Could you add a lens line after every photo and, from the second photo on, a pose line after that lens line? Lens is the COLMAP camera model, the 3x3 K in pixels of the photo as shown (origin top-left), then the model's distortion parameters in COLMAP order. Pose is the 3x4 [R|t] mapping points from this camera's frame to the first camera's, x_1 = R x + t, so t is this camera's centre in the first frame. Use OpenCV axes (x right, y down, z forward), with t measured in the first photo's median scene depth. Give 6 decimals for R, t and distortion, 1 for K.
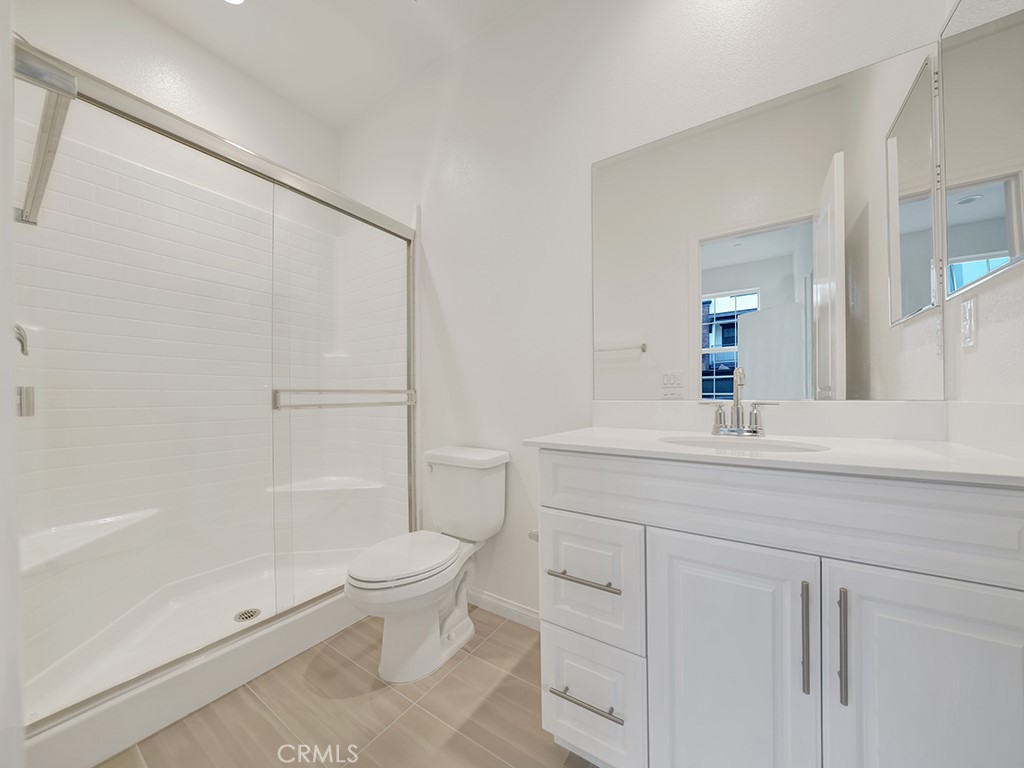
lens RADIAL K [[362.7, 0, 511.1], [0, 362.7, 397.0], [0, 0, 1]] dist [0.000220, 0.000025]
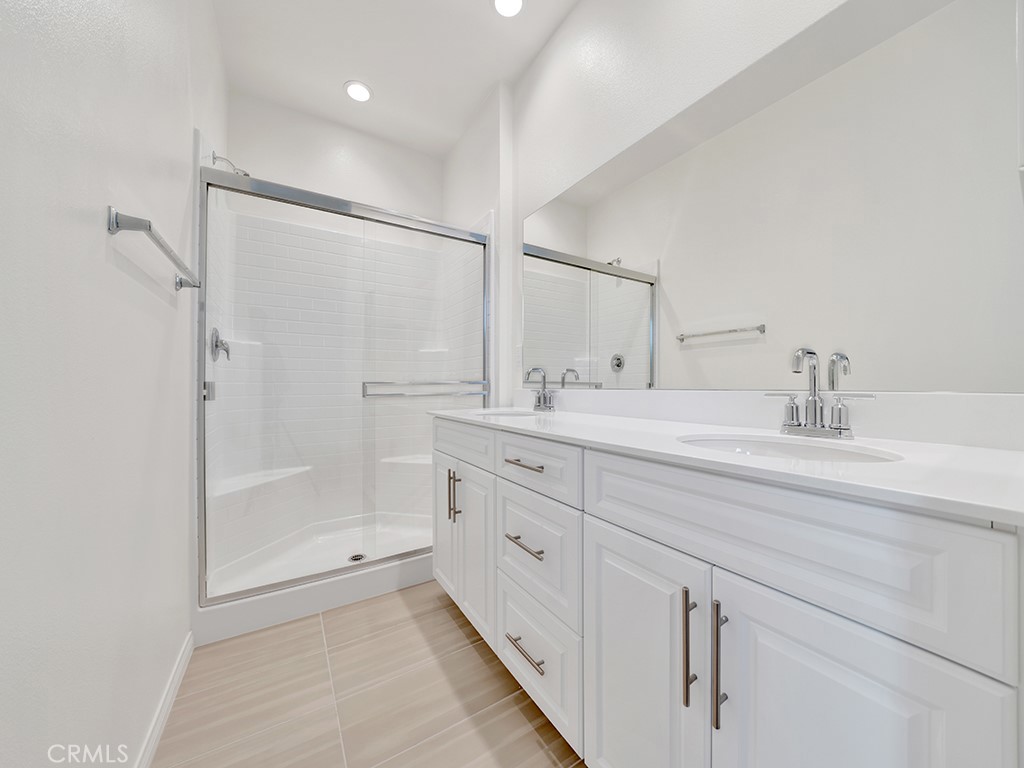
lens RADIAL K [[364.6, 0, 513.3], [0, 364.6, 387.1], [0, 0, 1]] dist [-0.000655, 0.000056]
pose [[0.938106, -0.000159, -0.346348, 0.238465], [0.001217, 0.999995, 0.002838, -0.003893], [0.346346, -0.003084, 0.938102, -0.014243]]
